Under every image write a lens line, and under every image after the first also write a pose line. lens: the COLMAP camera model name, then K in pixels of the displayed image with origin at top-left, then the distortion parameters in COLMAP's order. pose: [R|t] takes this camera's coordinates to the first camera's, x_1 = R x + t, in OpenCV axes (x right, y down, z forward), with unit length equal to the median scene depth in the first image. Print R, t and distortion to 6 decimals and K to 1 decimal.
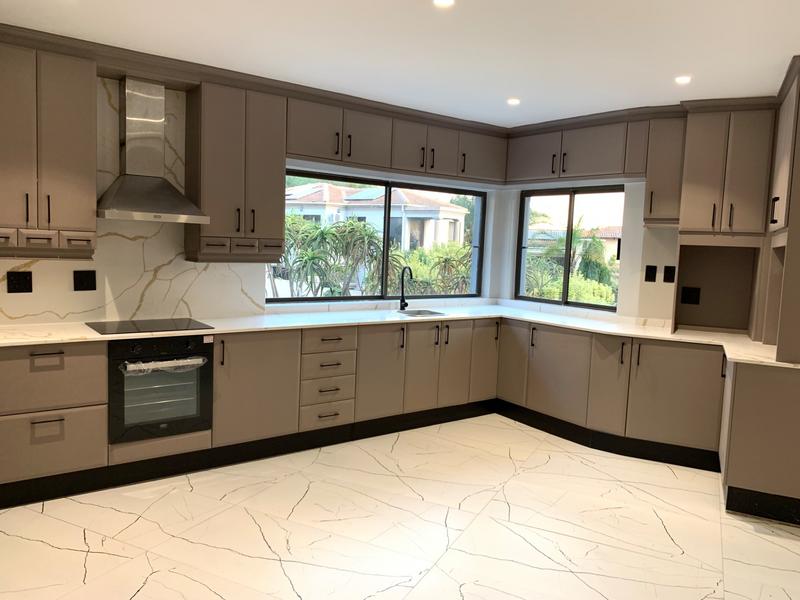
lens RADIAL K [[610.3, 0, 397.7], [0, 610.3, 297.8], [0, 0, 1]] dist [0.001750, -0.002488]
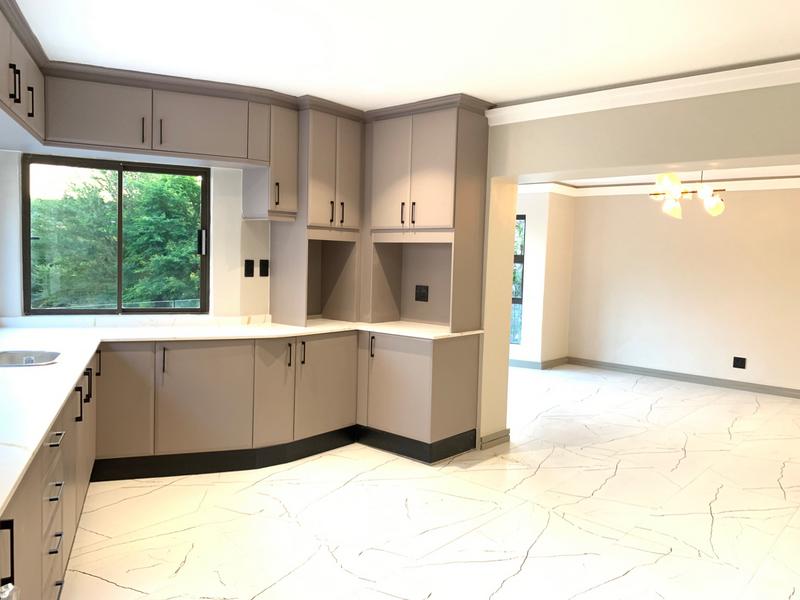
lens RADIAL K [[610.3, 0, 397.7], [0, 610.3, 297.8], [0, 0, 1]] dist [0.001750, -0.002488]
pose [[0.265158, -0.091215, 0.959881, -0.465303], [0.067193, 0.994843, 0.075976, -0.054686], [-0.961861, 0.044351, 0.269920, 0.570983]]
